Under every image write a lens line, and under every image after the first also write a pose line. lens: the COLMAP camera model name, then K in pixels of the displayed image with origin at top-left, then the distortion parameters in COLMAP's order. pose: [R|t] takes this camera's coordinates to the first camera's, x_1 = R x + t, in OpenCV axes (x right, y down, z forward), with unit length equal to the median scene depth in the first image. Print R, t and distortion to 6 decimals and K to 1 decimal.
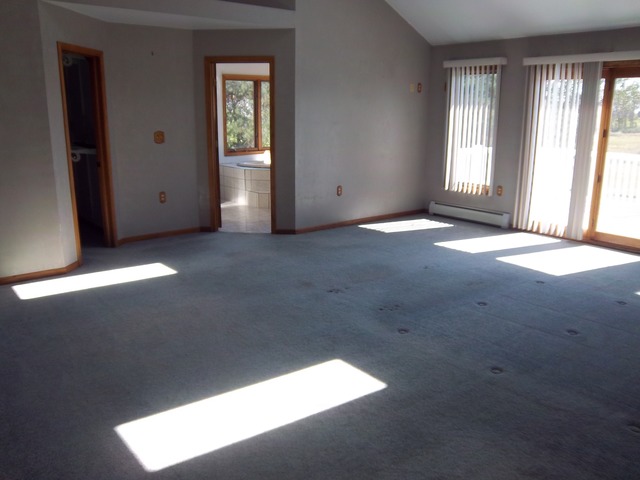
lens RADIAL K [[538.1, 0, 319.3], [0, 538.1, 241.2], [0, 0, 1]] dist [-0.063103, 0.010799]
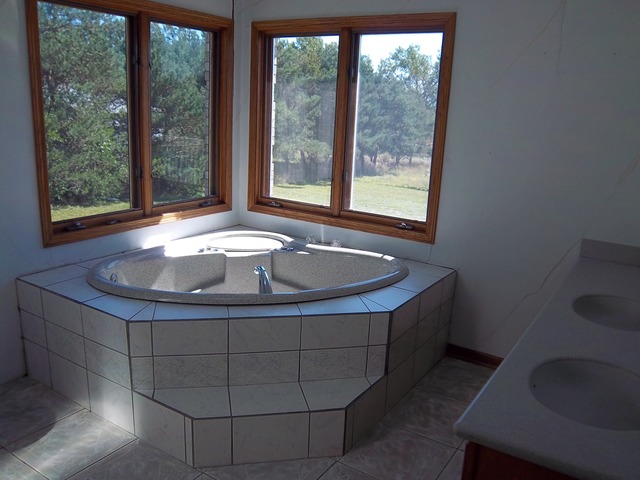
lens RADIAL K [[538.1, 0, 320.9], [0, 538.1, 241.2], [0, 0, 1]] dist [-0.063103, 0.010799]
pose [[0.952962, -0.056149, 0.297842, -0.040554], [0.049541, 0.998331, 0.029695, -0.059008], [-0.299013, -0.013543, 0.954153, 0.233842]]
